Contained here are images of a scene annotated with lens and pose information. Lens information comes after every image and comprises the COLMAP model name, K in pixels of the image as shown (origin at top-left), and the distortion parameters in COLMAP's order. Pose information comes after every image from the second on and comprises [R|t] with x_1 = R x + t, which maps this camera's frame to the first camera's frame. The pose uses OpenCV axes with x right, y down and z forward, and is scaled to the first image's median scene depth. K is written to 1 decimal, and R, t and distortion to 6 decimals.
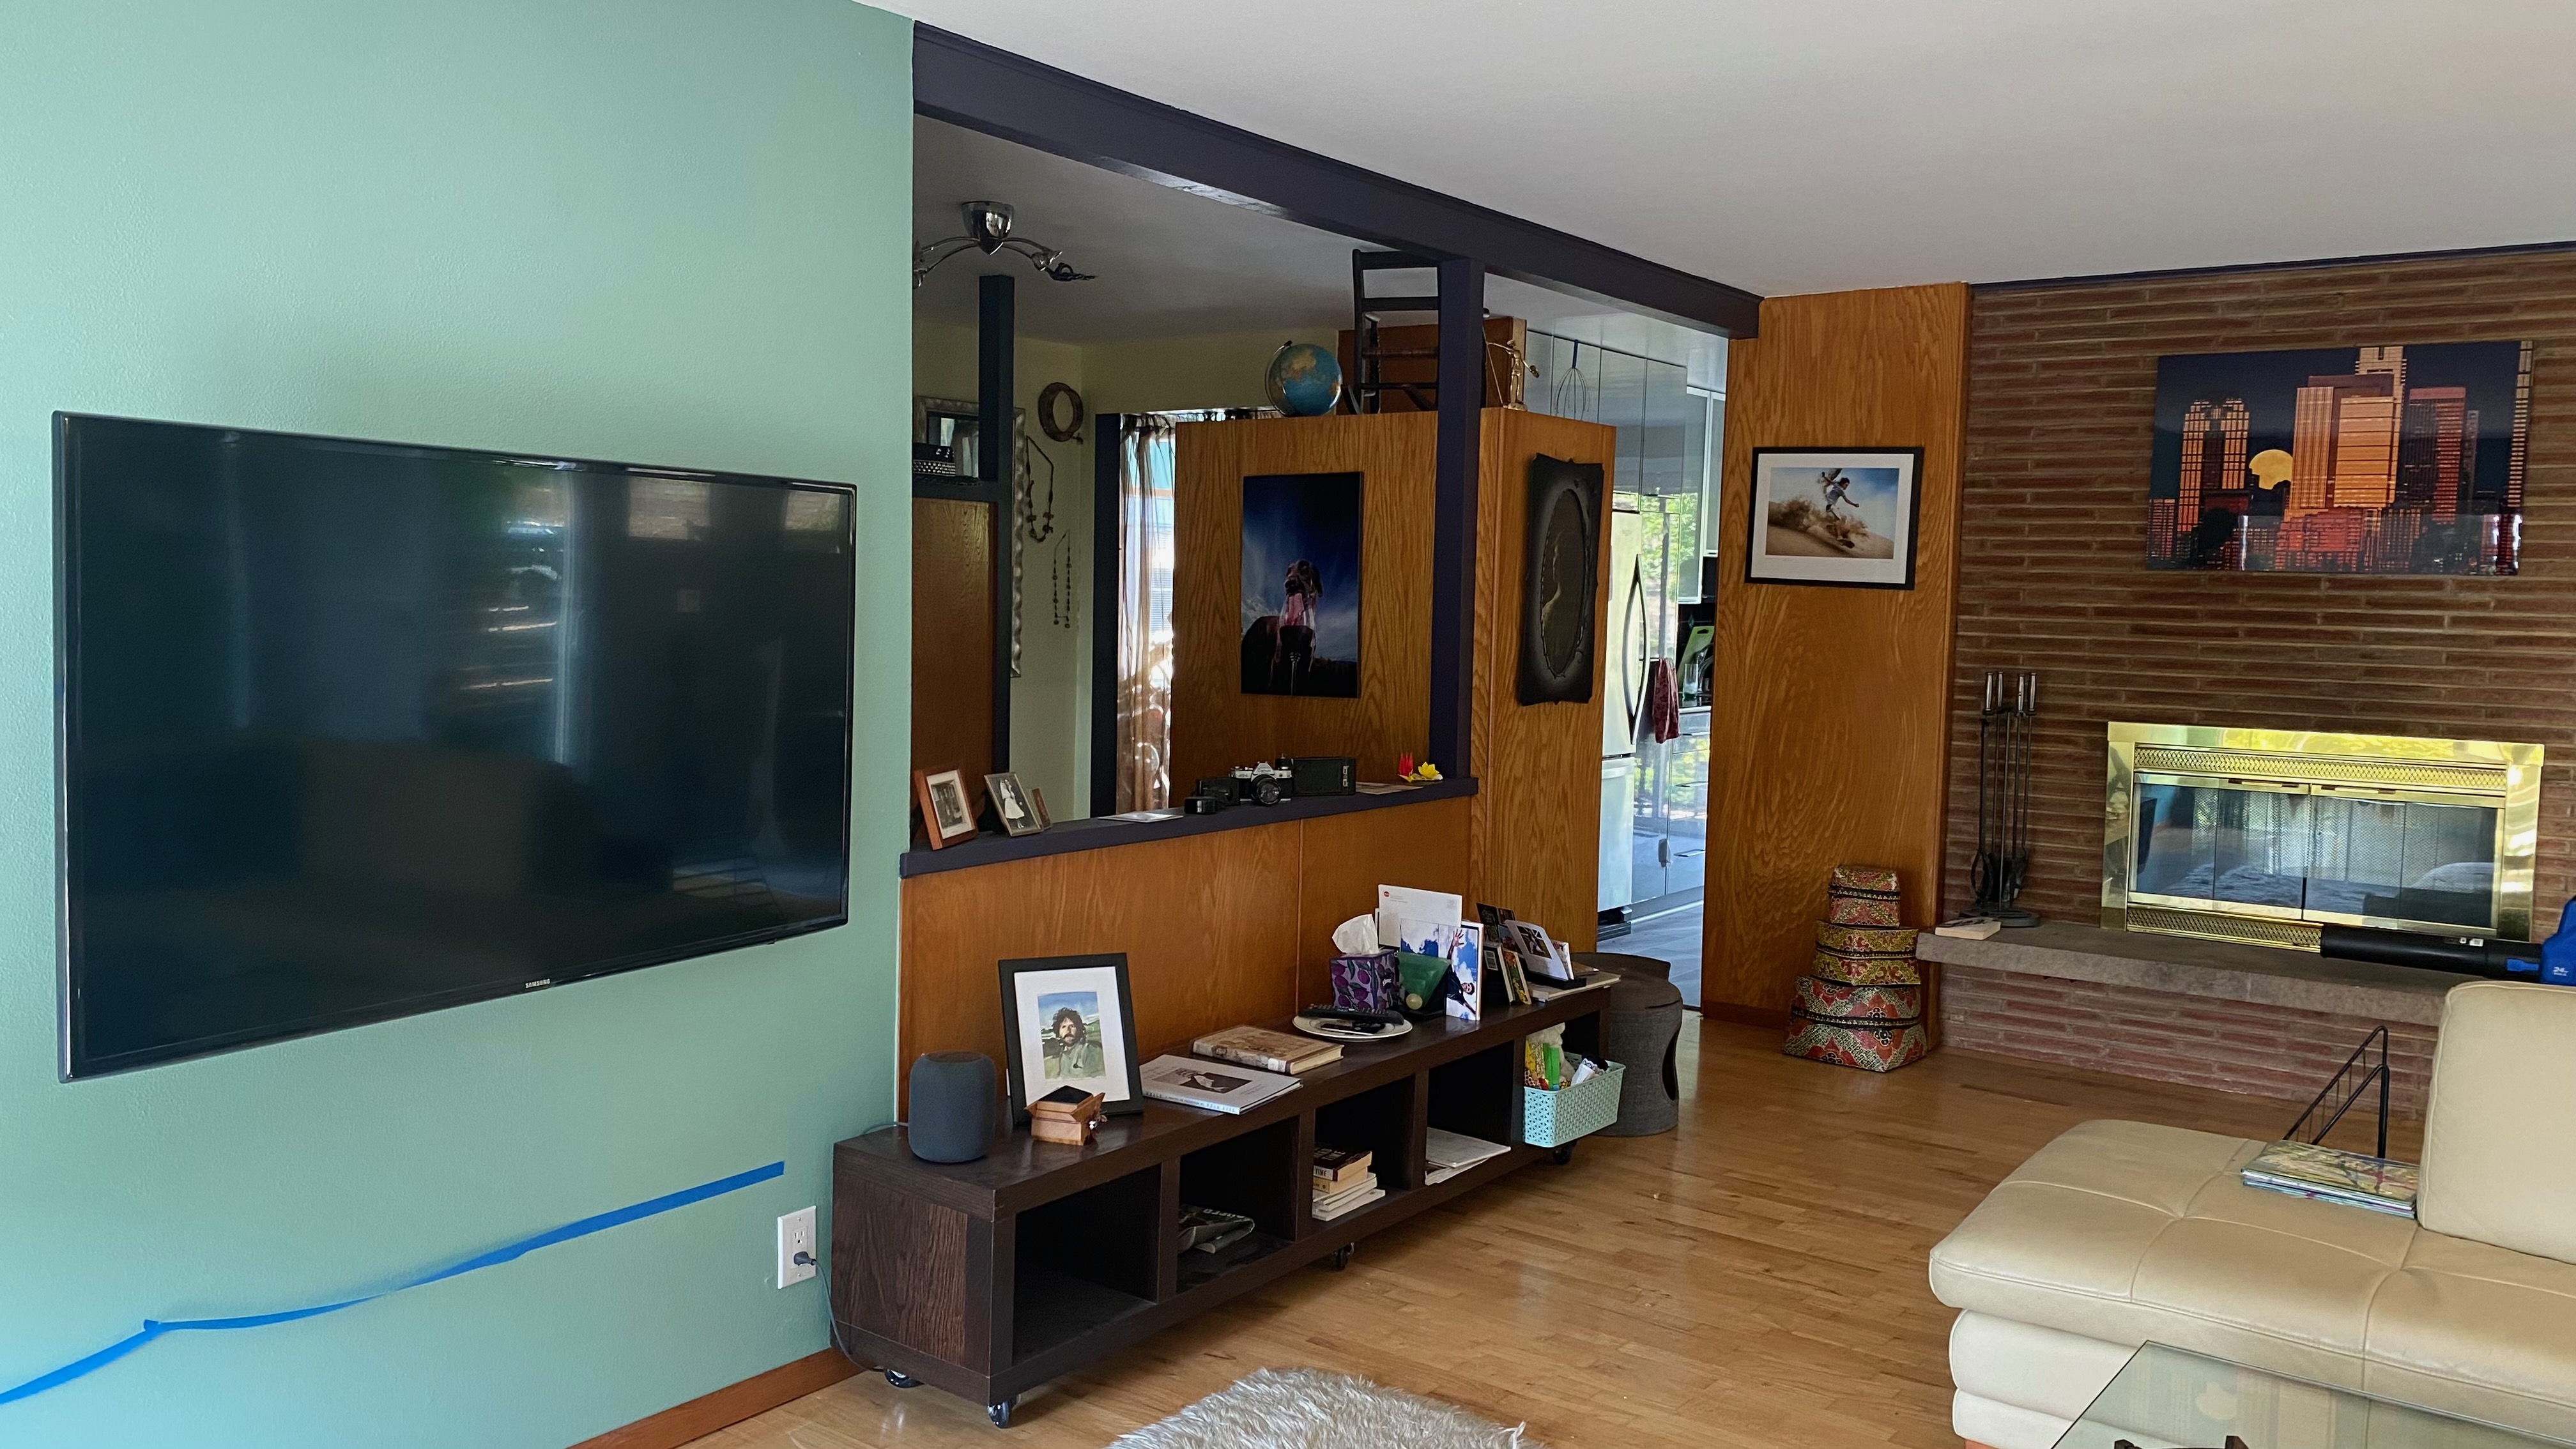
lens RADIAL K [[1958.8, 0, 1297.6], [0, 1958.8, 729.0], [0, 0, 1]] dist [-0.001706, 0.025942]
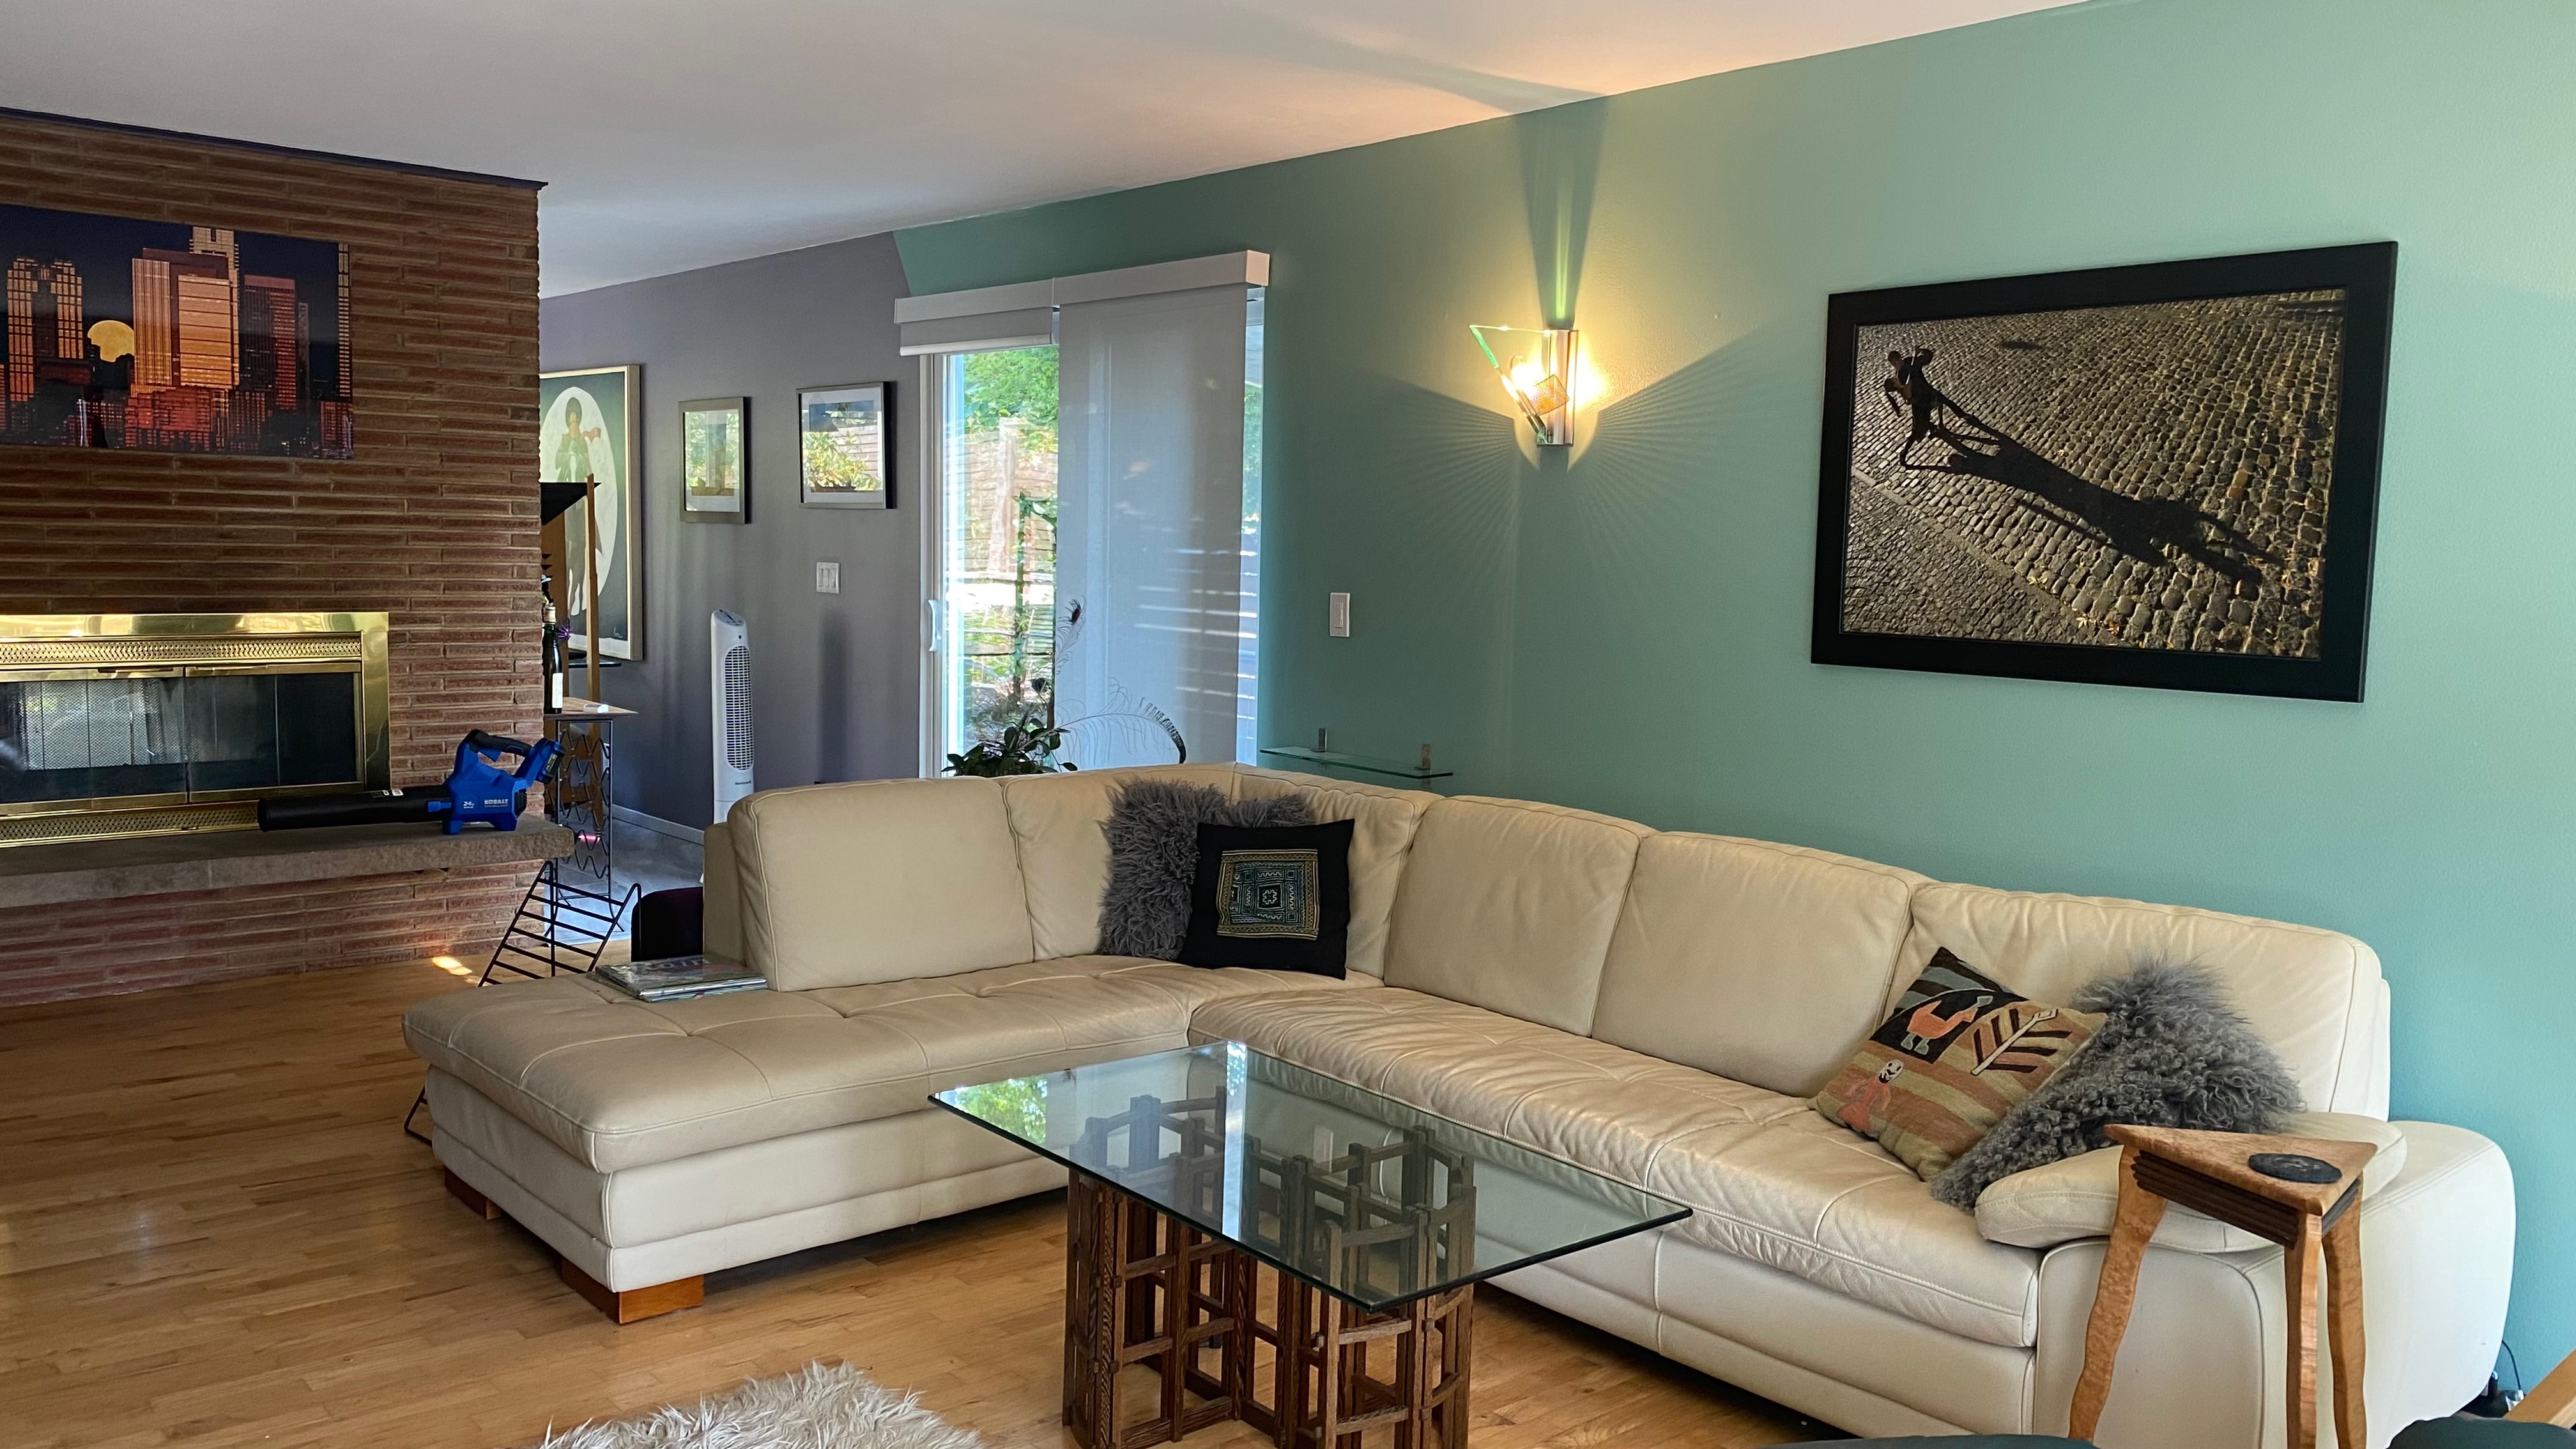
lens RADIAL K [[1958.8, 0, 1297.3], [0, 1958.8, 721.4], [0, 0, 1]] dist [-0.001706, 0.025942]
pose [[0.230150, -0.112949, 0.966578, -0.323110], [0.049416, 0.993317, 0.104307, -0.020266], [-0.971900, 0.023758, 0.234194, 0.224843]]
